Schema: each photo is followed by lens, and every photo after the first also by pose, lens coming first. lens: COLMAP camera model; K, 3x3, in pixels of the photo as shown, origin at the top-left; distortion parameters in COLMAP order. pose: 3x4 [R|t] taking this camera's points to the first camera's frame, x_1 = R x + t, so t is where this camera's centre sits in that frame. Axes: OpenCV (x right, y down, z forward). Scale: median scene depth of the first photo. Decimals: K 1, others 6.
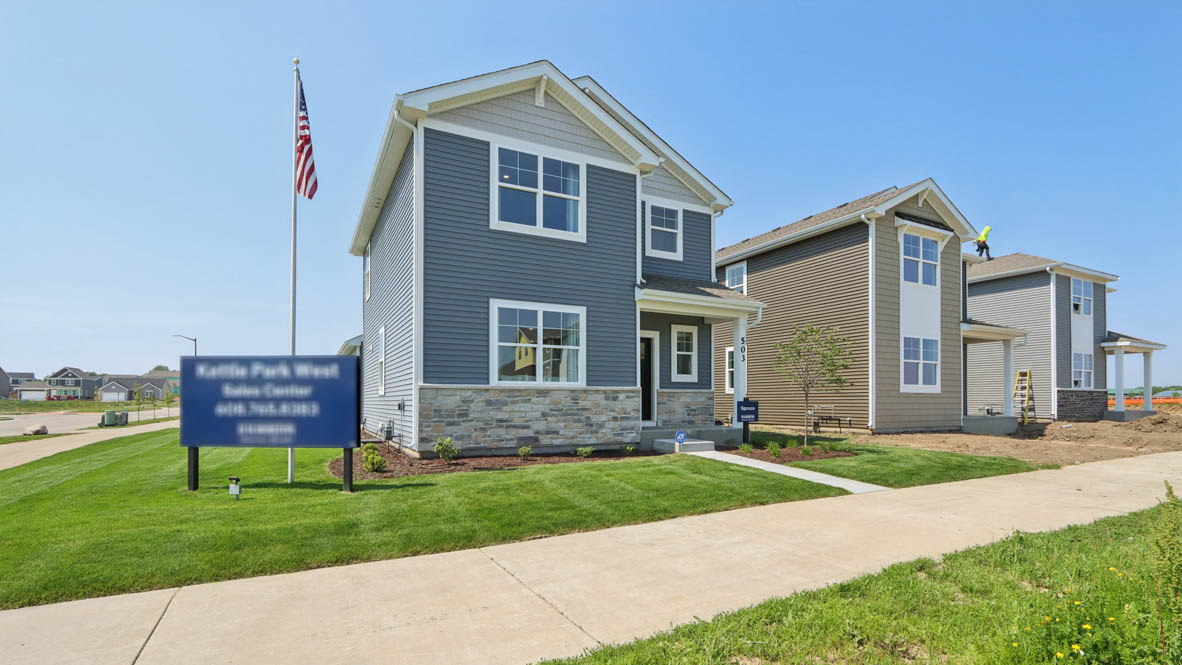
lens RADIAL K [[550.2, 0, 595.0], [0, 550.2, 361.8], [0, 0, 1]] dist [-0.014671, 0.002514]
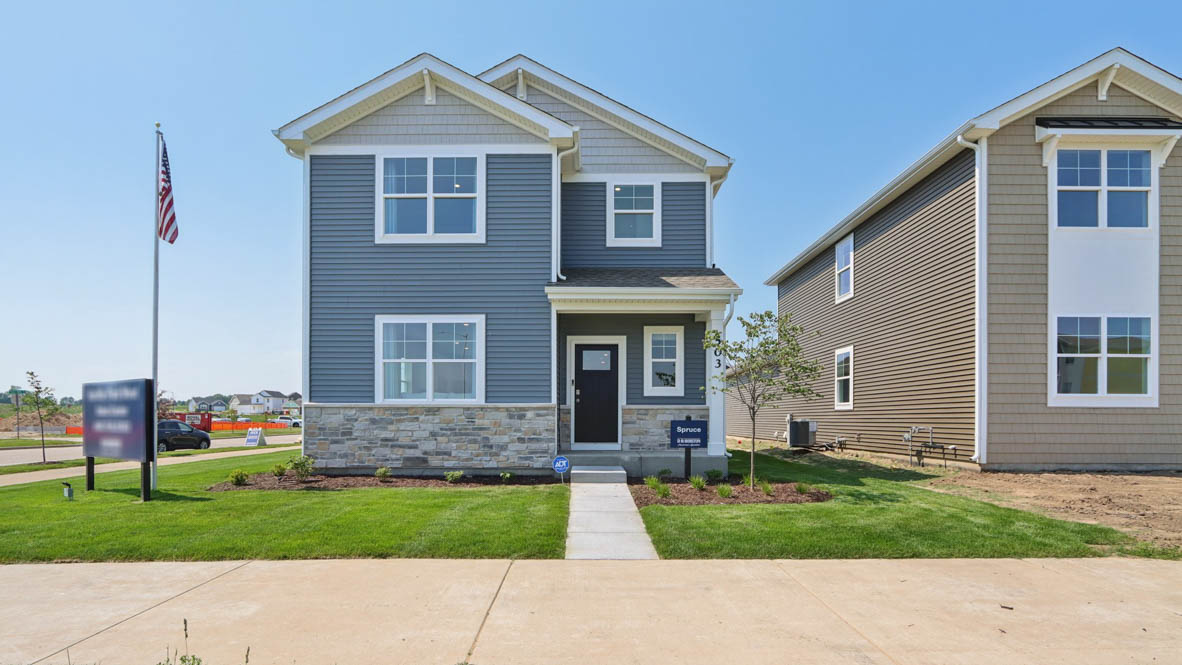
lens RADIAL K [[550.2, 0, 634.8], [0, 550.2, 388.3], [0, 0, 1]] dist [-0.014671, 0.002514]
pose [[0.881034, -0.023371, -0.472475, 0.595929], [0.032439, 0.999413, 0.011053, 0.017371], [0.471939, -0.025065, 0.881275, 0.311921]]
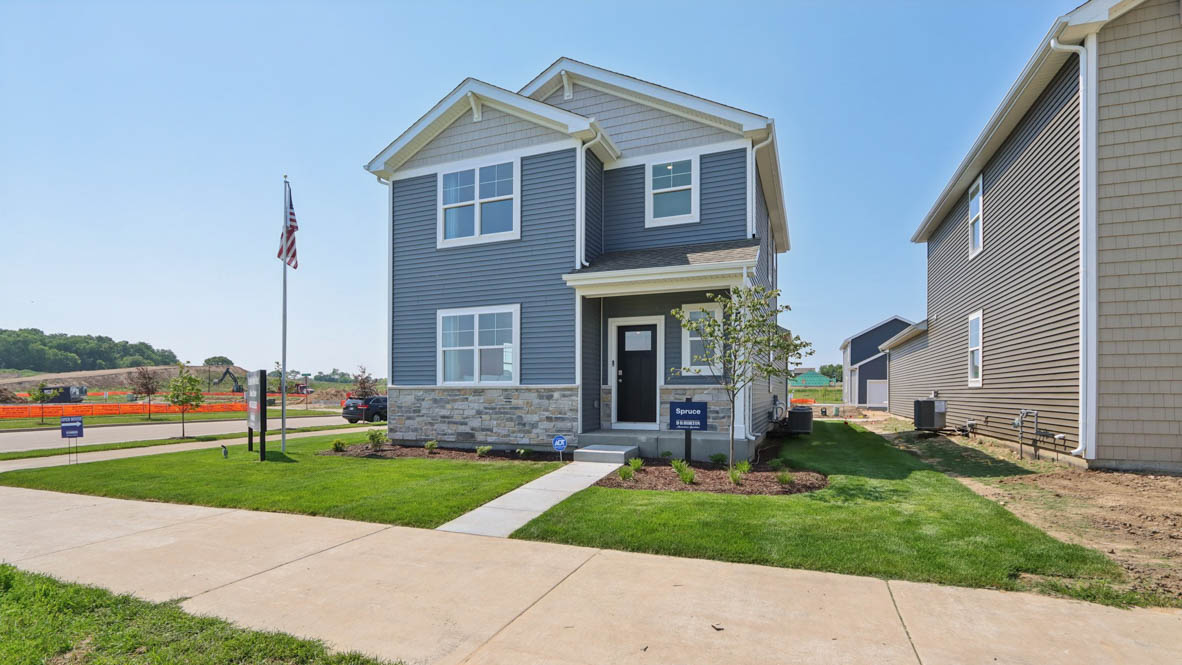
lens RADIAL K [[550.2, 0, 597.9], [0, 550.2, 359.6], [0, 0, 1]] dist [-0.014671, 0.002514]
pose [[0.647125, -0.045823, -0.761006, 0.787616], [0.054368, 0.998424, -0.013887, 0.019896], [0.760443, -0.032388, 0.648596, 0.450781]]
